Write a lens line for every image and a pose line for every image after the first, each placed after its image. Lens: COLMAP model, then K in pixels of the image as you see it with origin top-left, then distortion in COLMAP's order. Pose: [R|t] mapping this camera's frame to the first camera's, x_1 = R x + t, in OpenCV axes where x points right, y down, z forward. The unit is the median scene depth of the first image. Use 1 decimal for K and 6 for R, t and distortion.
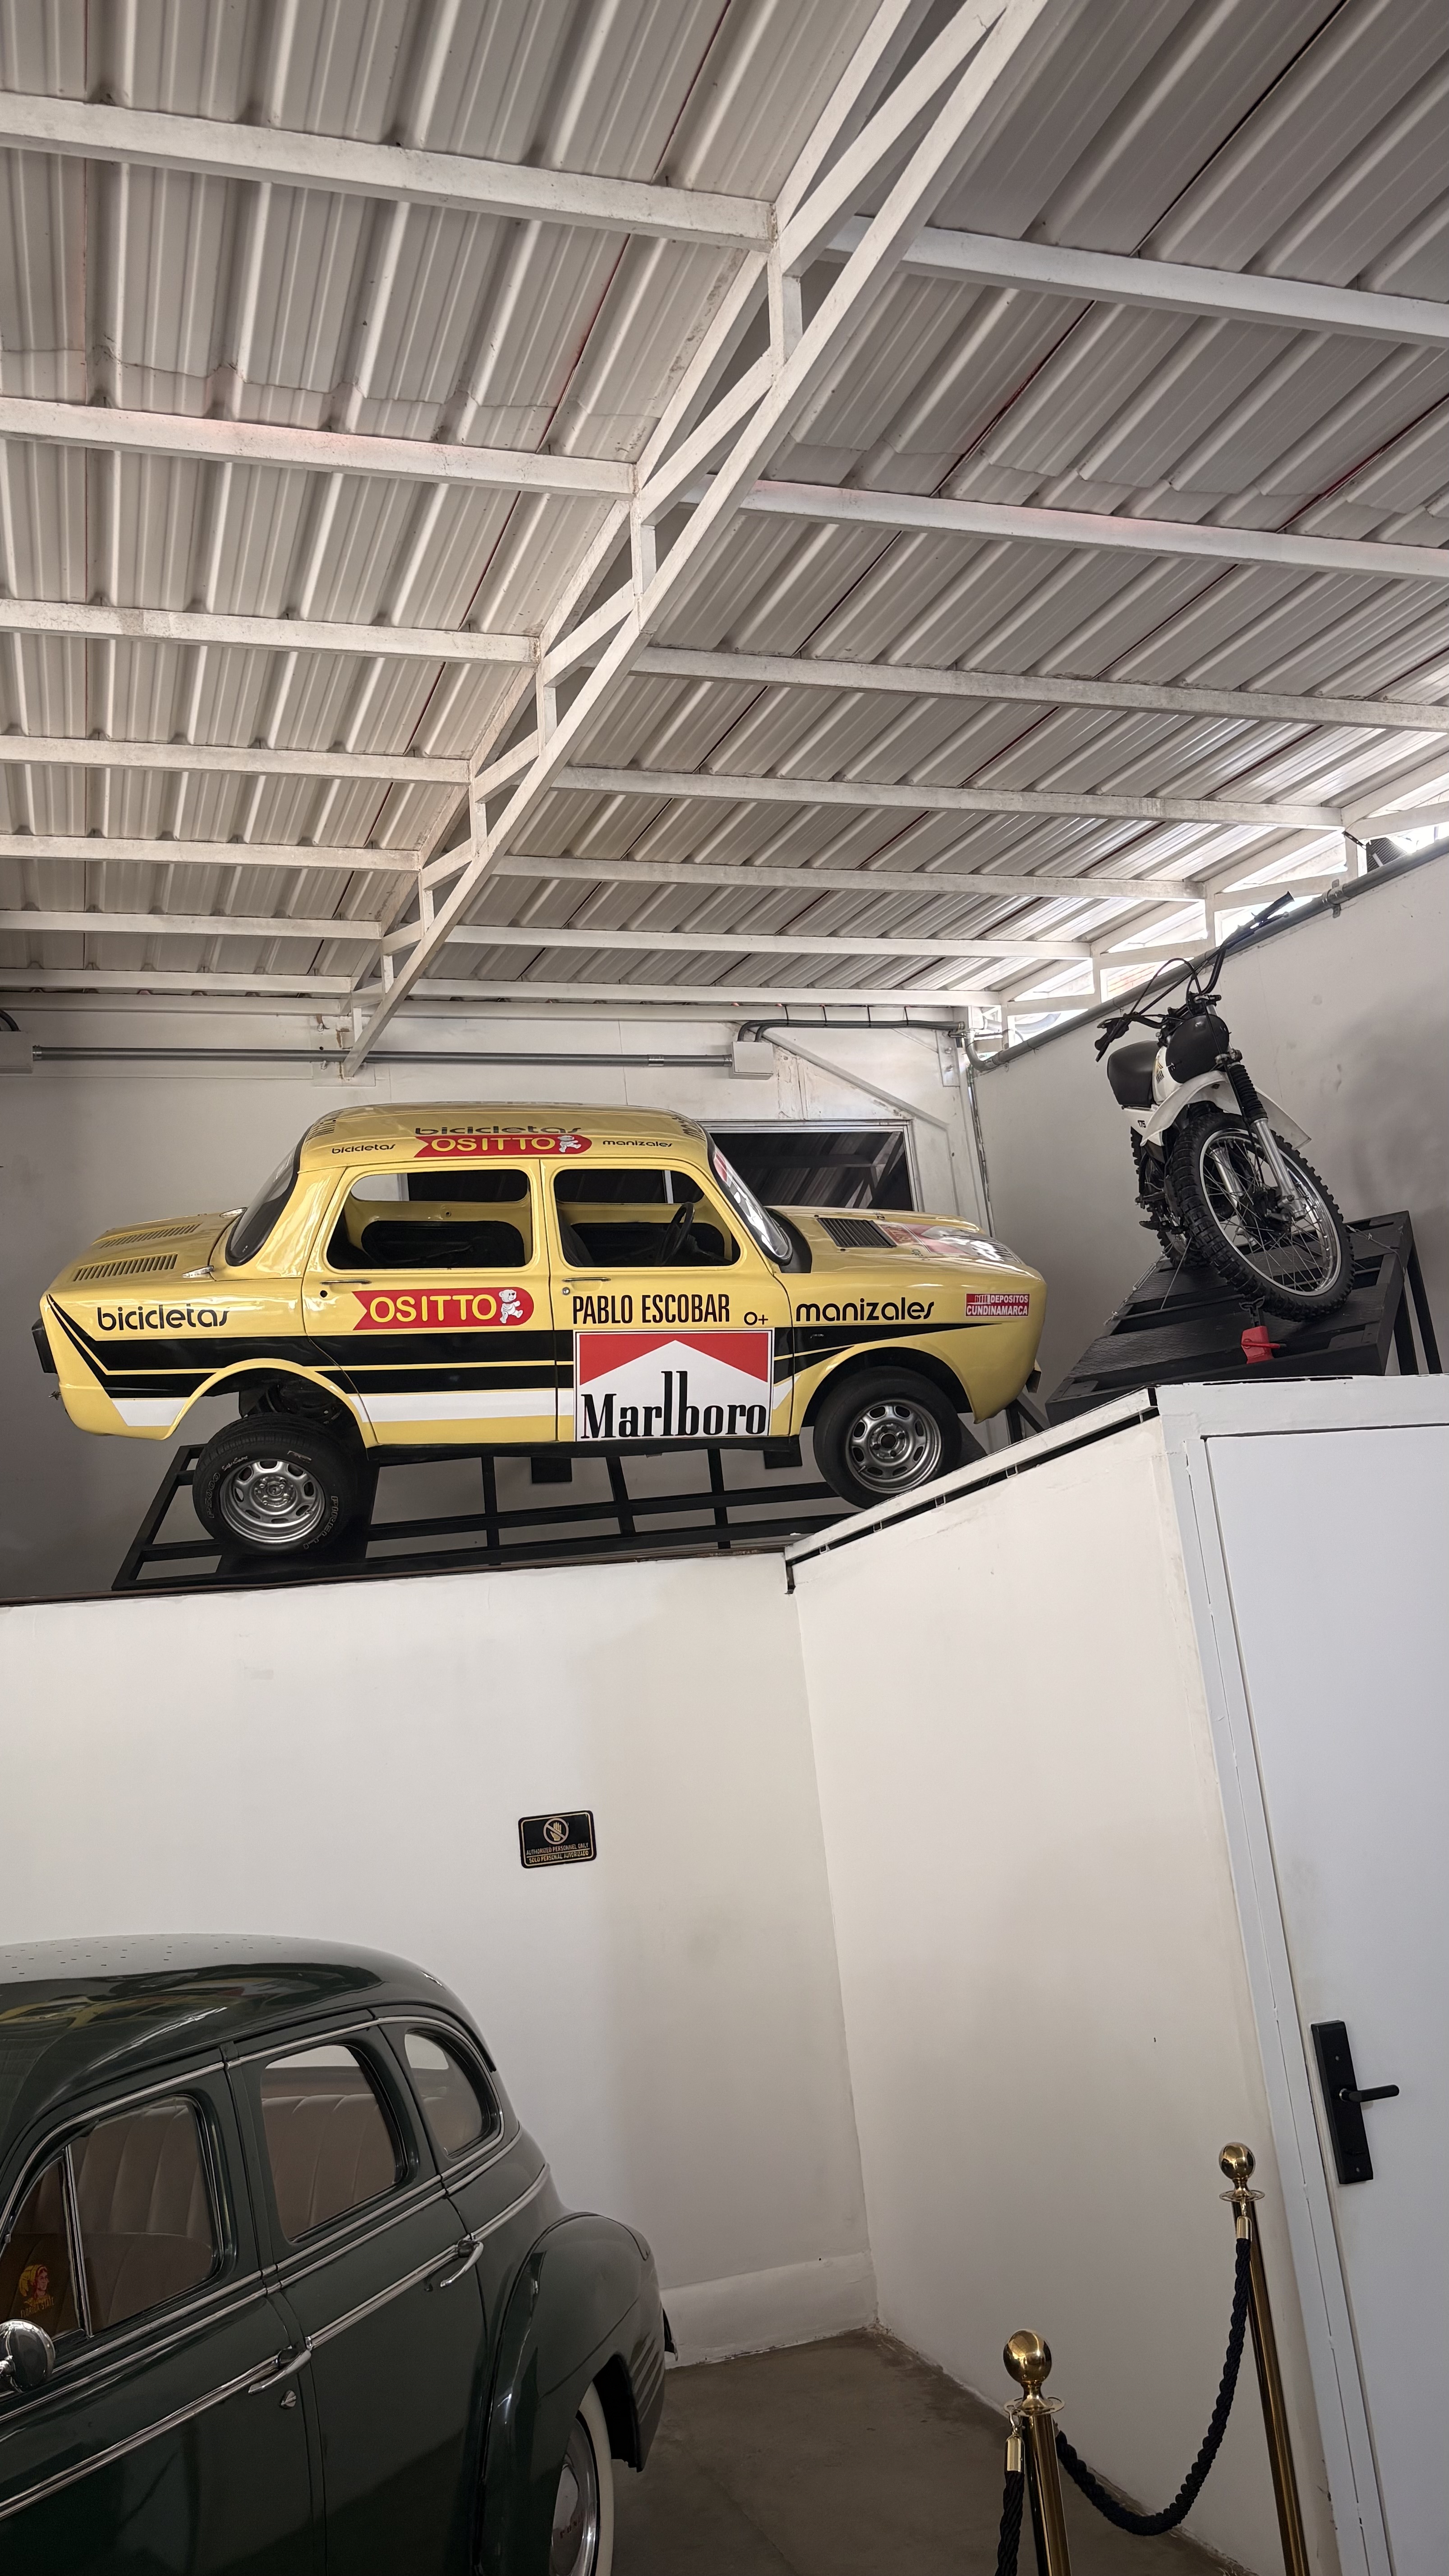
lens RADIAL K [[1948.2, 0, 724.5], [0, 1948.2, 1288.0], [0, 0, 1]] dist [0.135701, -0.184927]
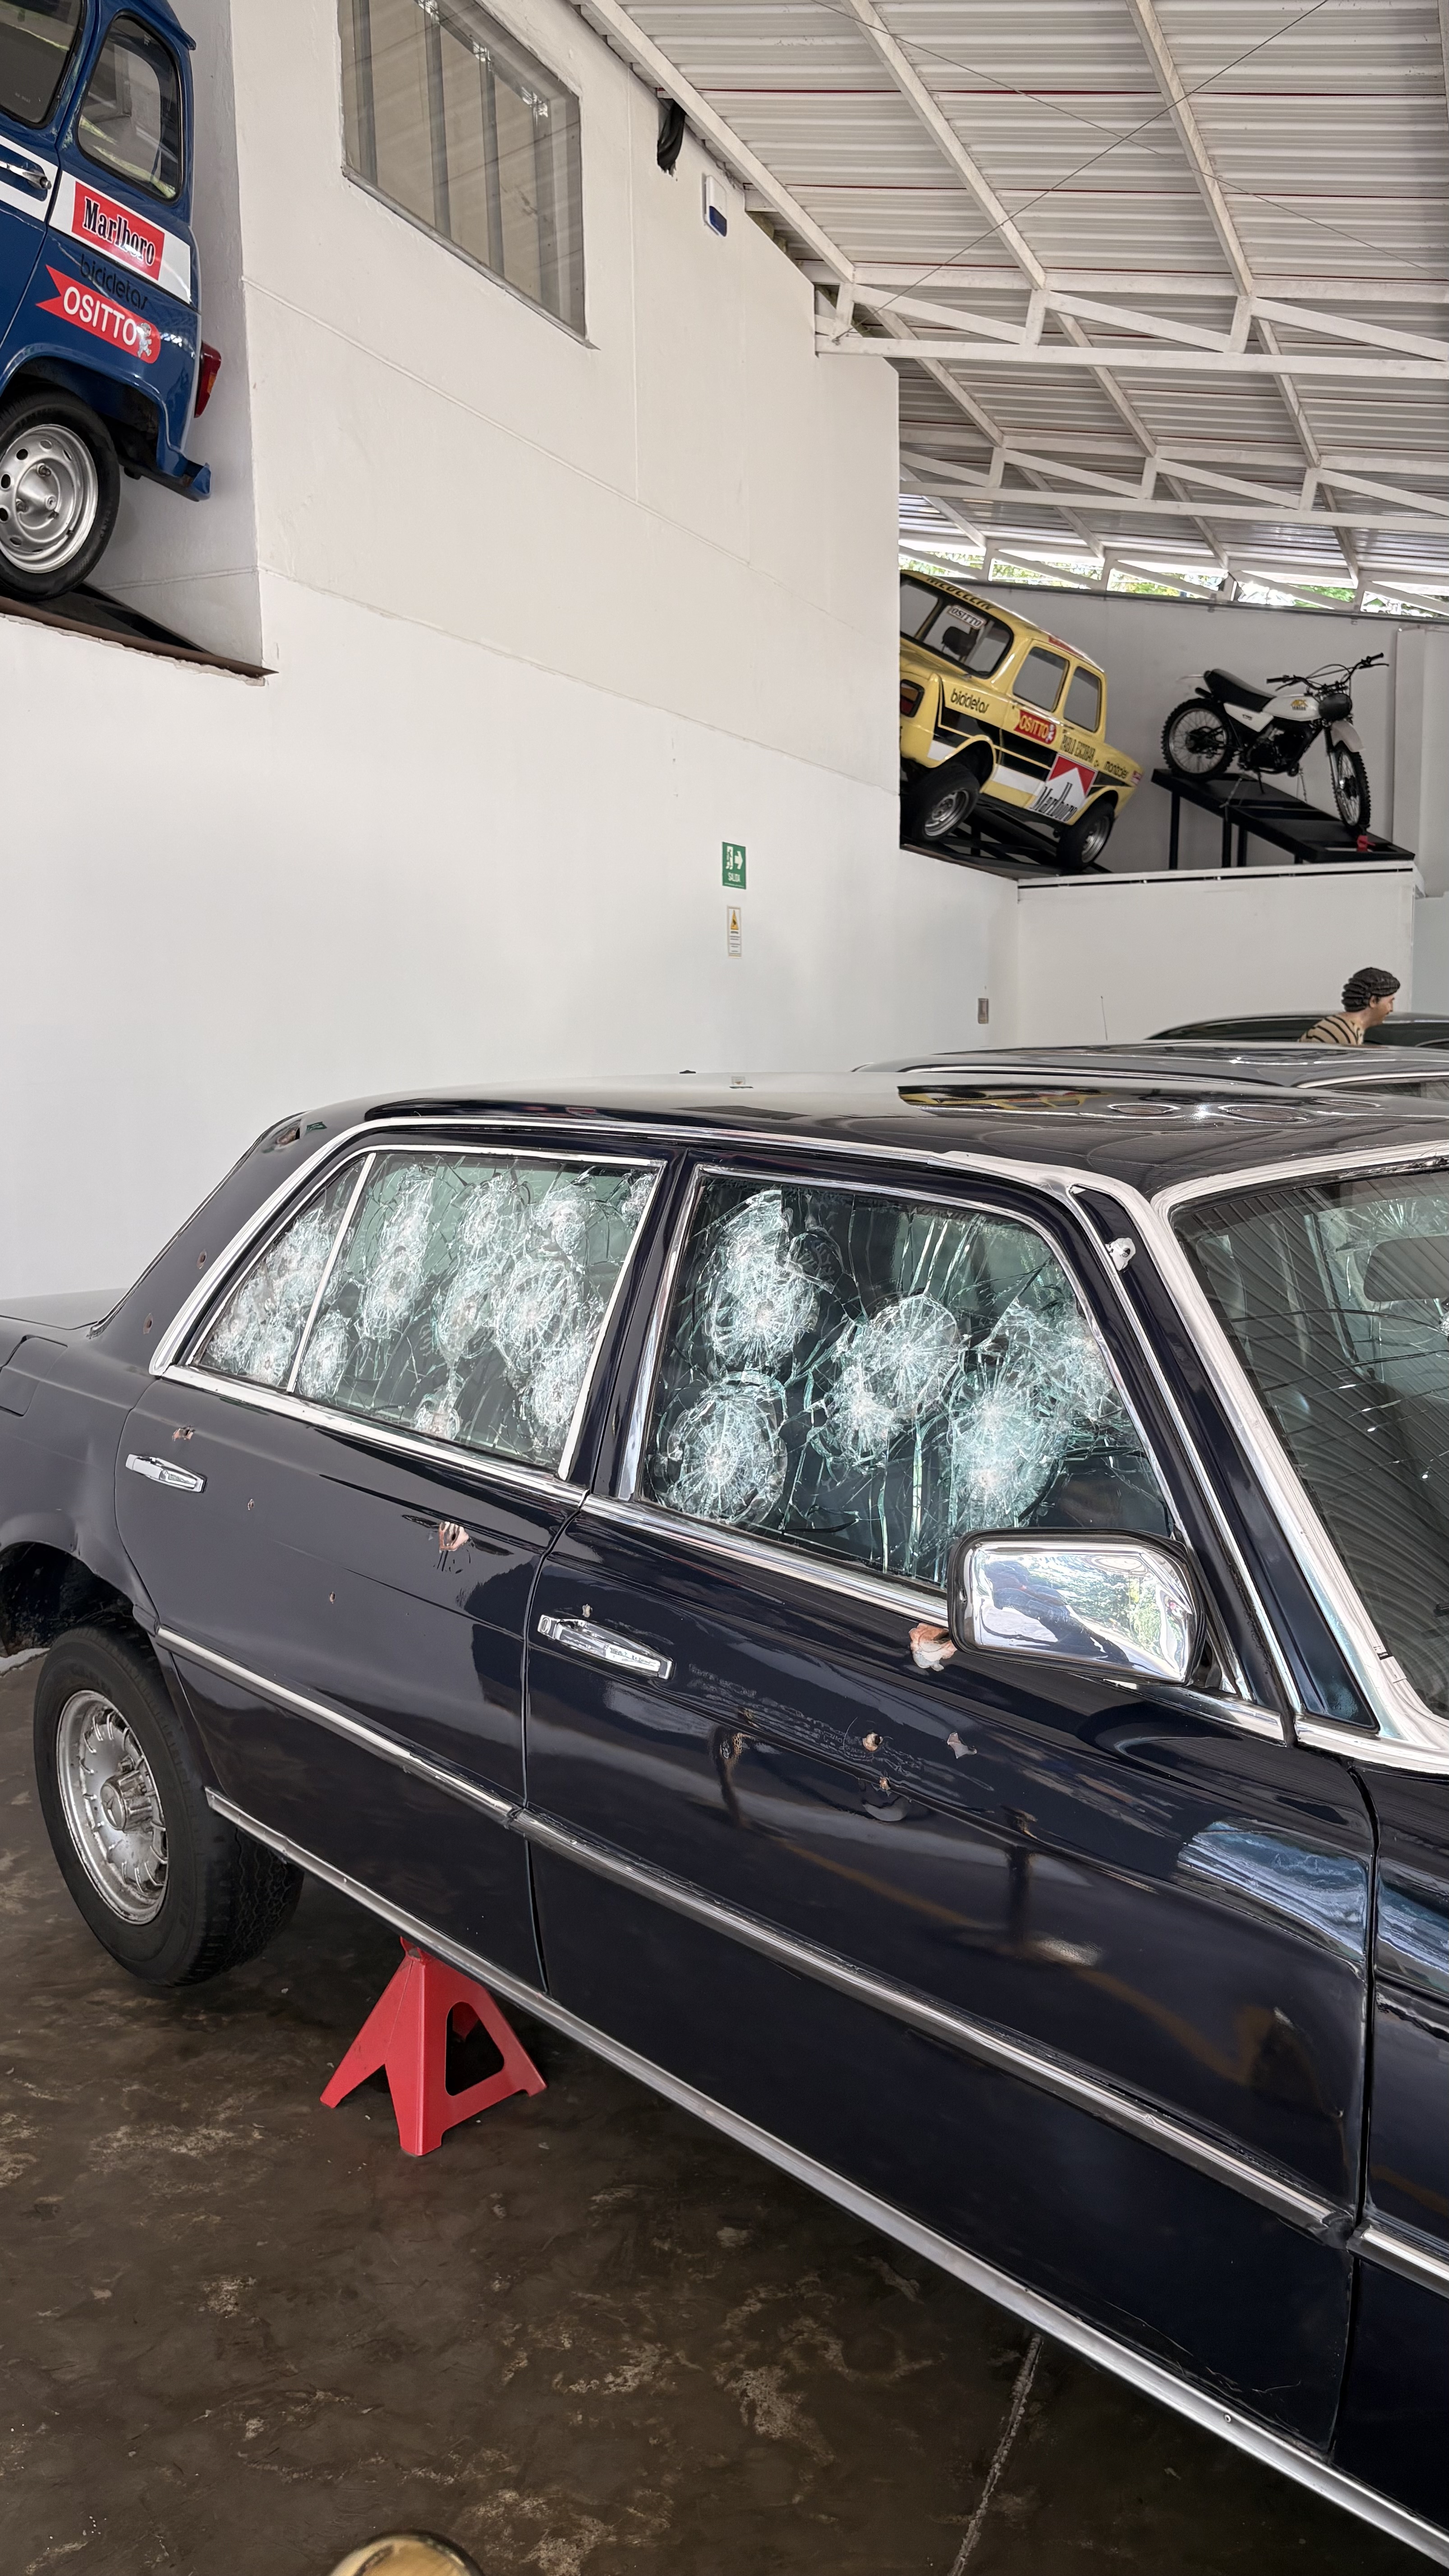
lens RADIAL K [[1948.2, 0, 724.5], [0, 1948.2, 1288.0], [0, 0, 1]] dist [0.135701, -0.184927]
pose [[0.617017, -0.006240, 0.786925, -1.814407], [-0.245802, 0.948410, 0.200251, 0.214109], [-0.747577, -0.316986, 0.583651, -0.059646]]
